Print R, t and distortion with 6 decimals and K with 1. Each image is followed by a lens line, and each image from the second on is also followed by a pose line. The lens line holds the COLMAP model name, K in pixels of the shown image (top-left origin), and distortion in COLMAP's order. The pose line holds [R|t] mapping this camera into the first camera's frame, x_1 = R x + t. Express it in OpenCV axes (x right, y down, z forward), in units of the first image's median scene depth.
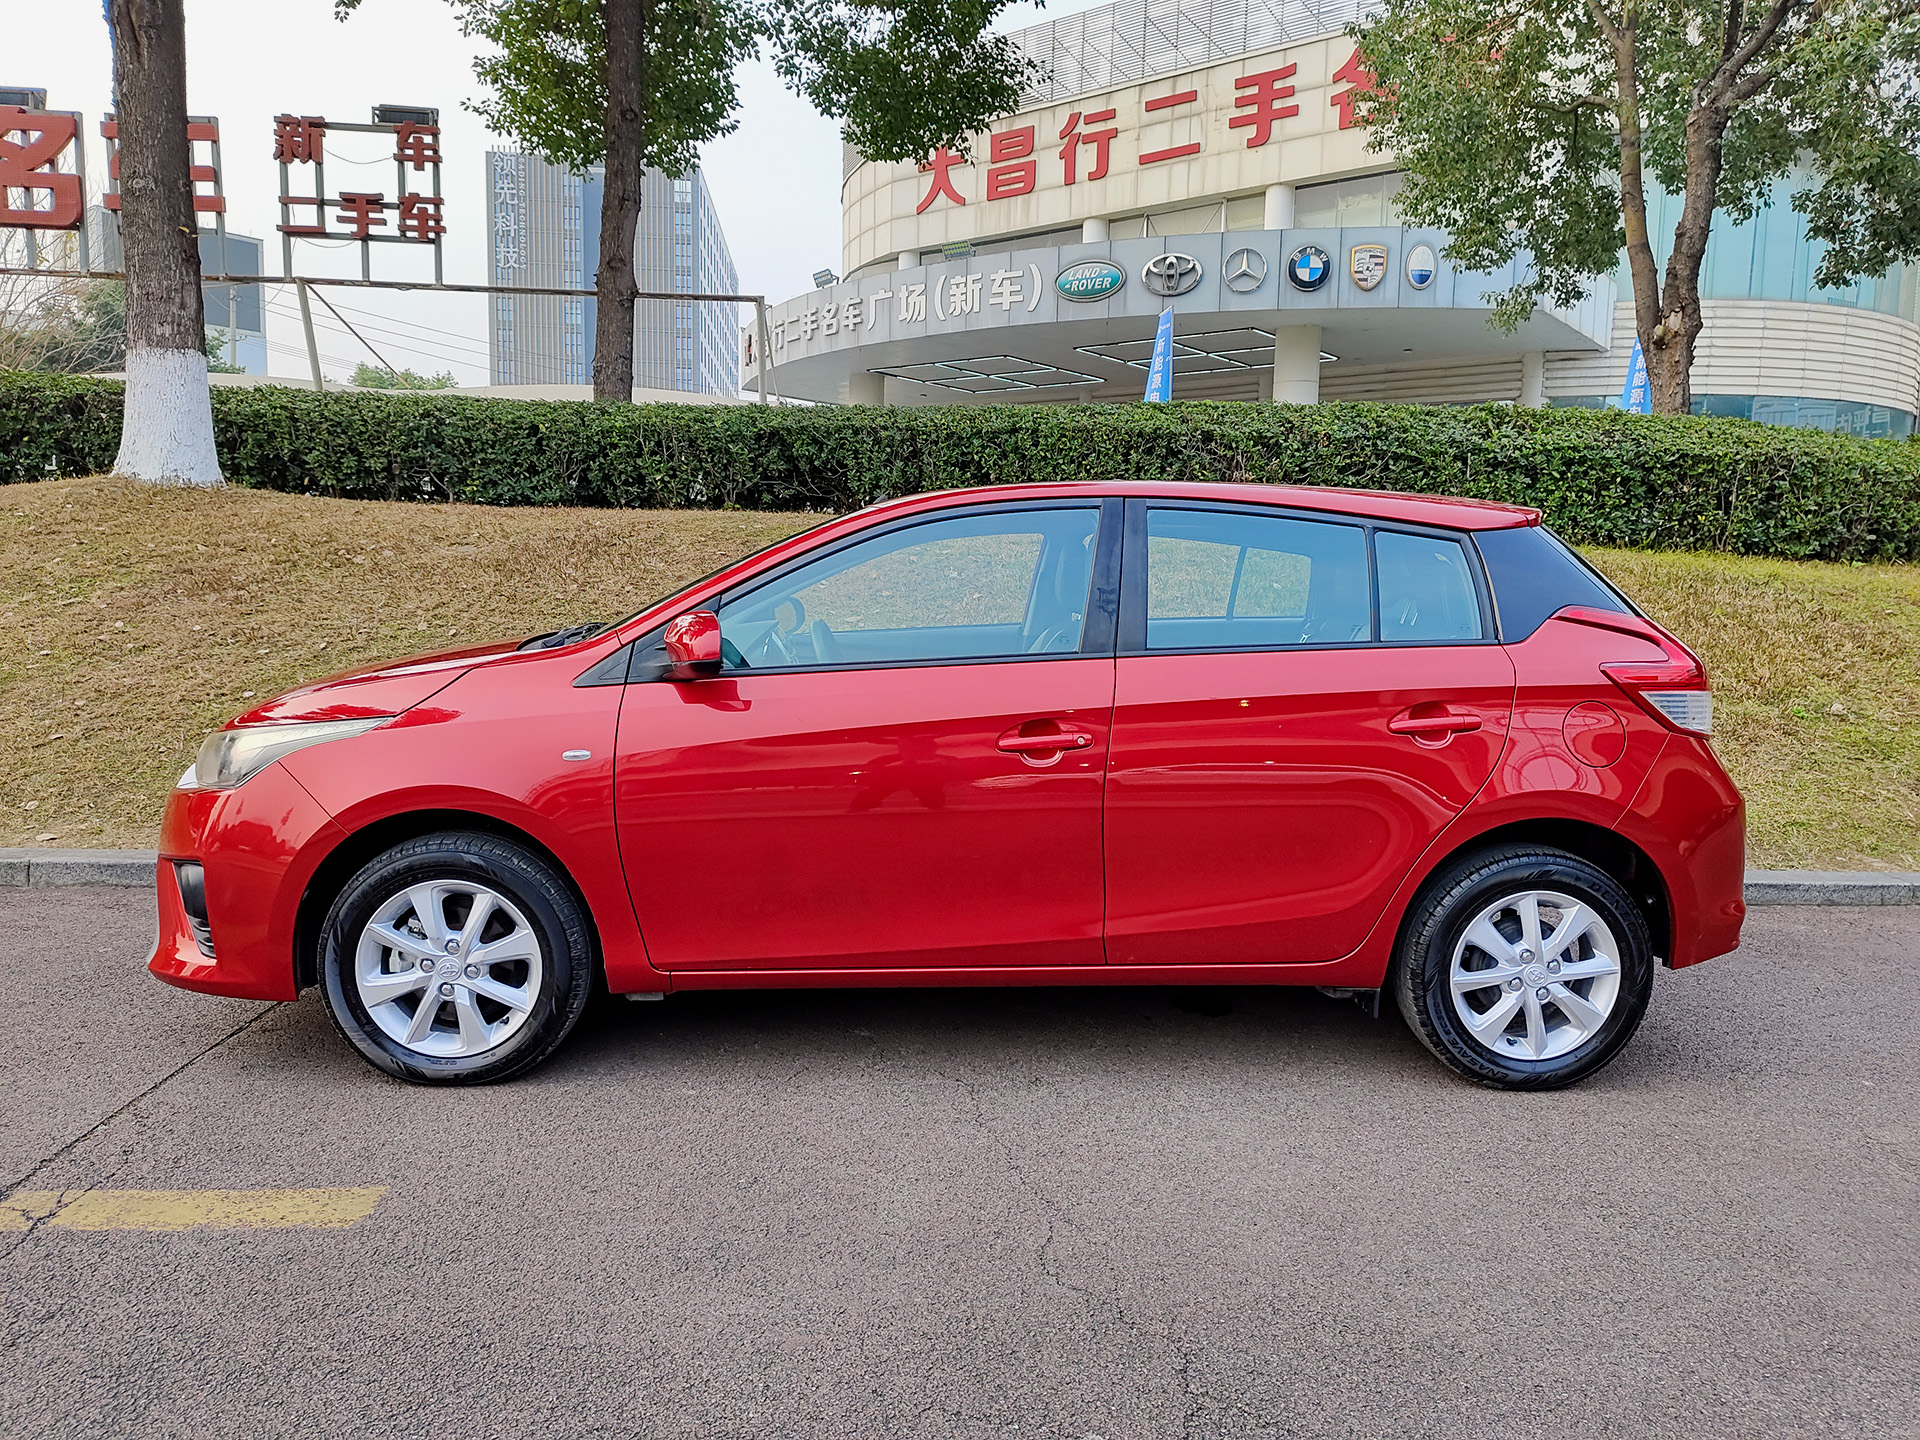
lens RADIAL K [[1350.9, 0, 963.2], [0, 1350.9, 723.9], [0, 0, 1]] dist [0.022460, -0.017982]
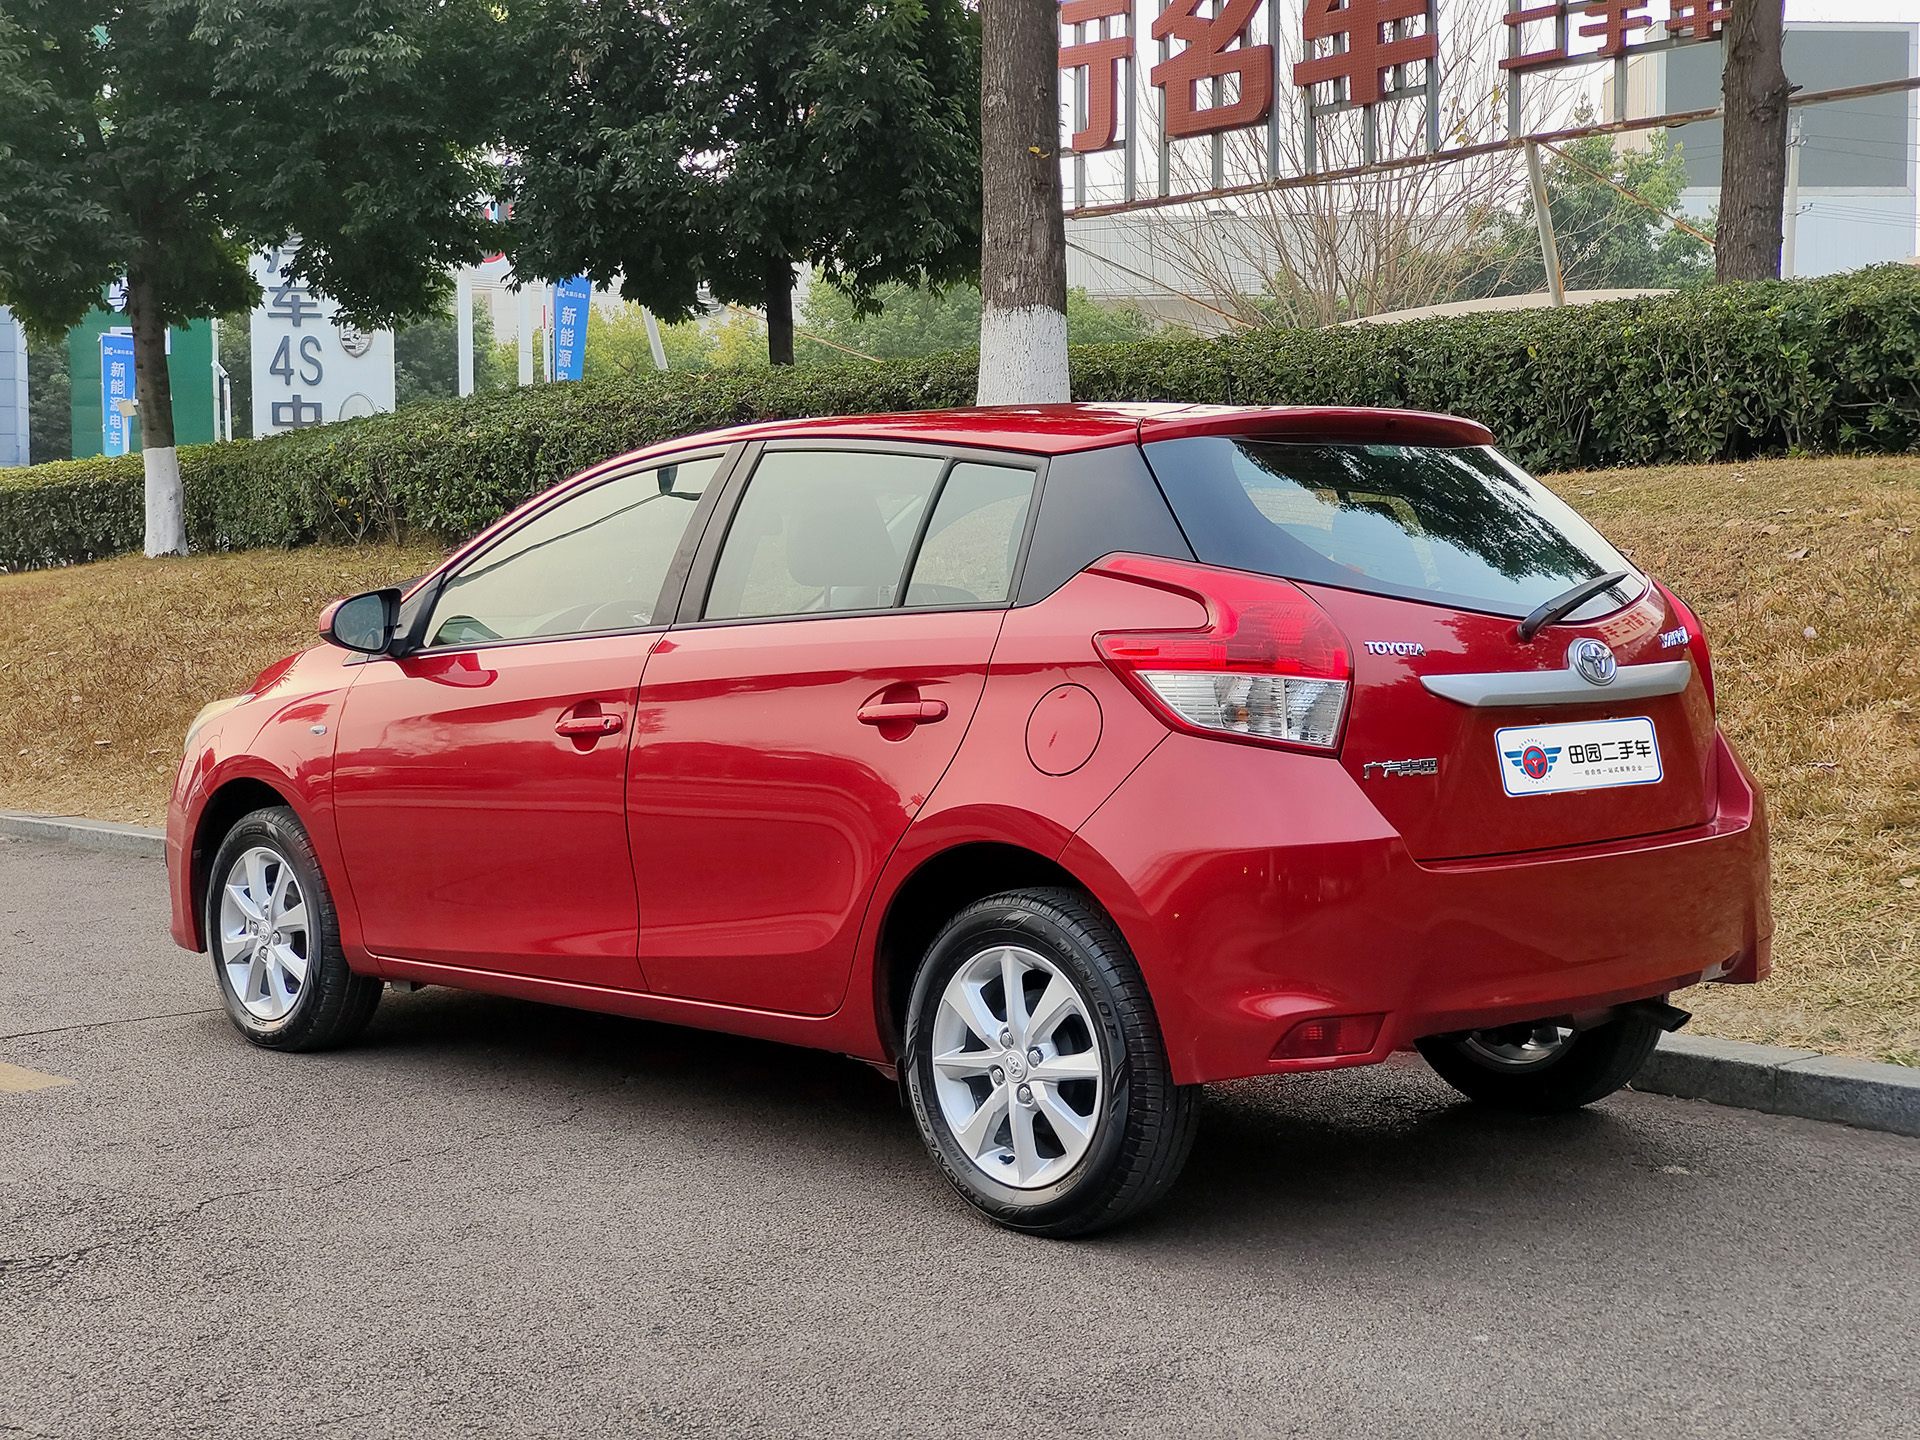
lens RADIAL K [[2658.3, 0, 969.9], [0, 2658.3, 711.4], [0, 0, 1]] dist [0.199609, 0.000000]
pose [[0.643275, 0.008397, -0.765589, 0.476182], [-0.067002, 0.996721, -0.045365, 0.020648], [0.762698, 0.080478, 0.641728, 0.020275]]
